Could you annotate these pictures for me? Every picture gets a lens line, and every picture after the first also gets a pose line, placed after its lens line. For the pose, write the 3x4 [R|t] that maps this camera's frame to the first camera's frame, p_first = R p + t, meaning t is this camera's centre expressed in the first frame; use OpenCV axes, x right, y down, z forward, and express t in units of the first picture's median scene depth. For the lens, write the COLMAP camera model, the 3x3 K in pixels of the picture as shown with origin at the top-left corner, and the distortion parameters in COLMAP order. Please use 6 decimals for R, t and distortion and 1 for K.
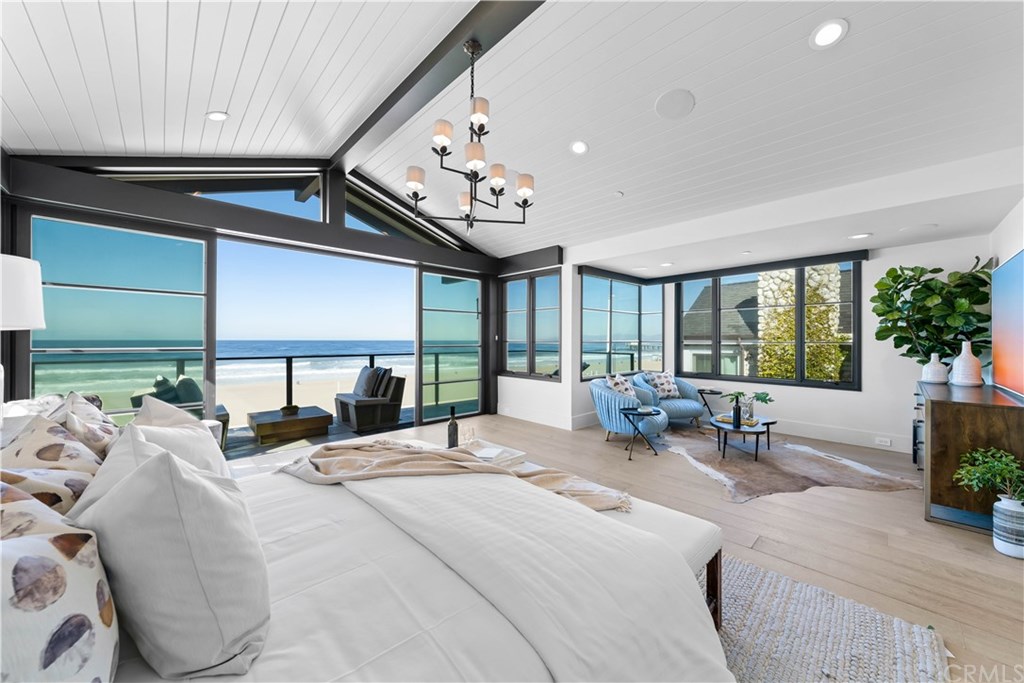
lens RADIAL K [[364.3, 0, 512.0], [0, 364.3, 341.5], [0, 0, 1]] dist [-0.000772, 0.000101]
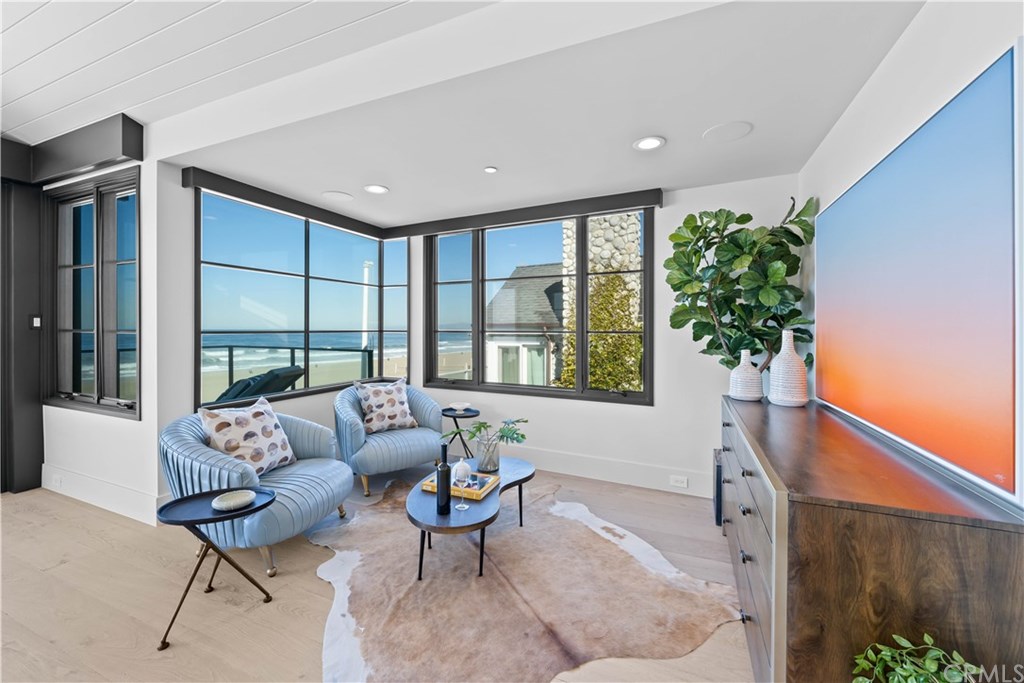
lens RADIAL K [[386.2, 0, 509.4], [0, 386.2, 333.6], [0, 0, 1]] dist [-0.000099, -0.000084]
pose [[0.925273, -0.002139, 0.379296, 0.503479], [-0.000226, 0.999981, 0.006191, 0.001382], [-0.379302, -0.005814, 0.925255, 0.502975]]
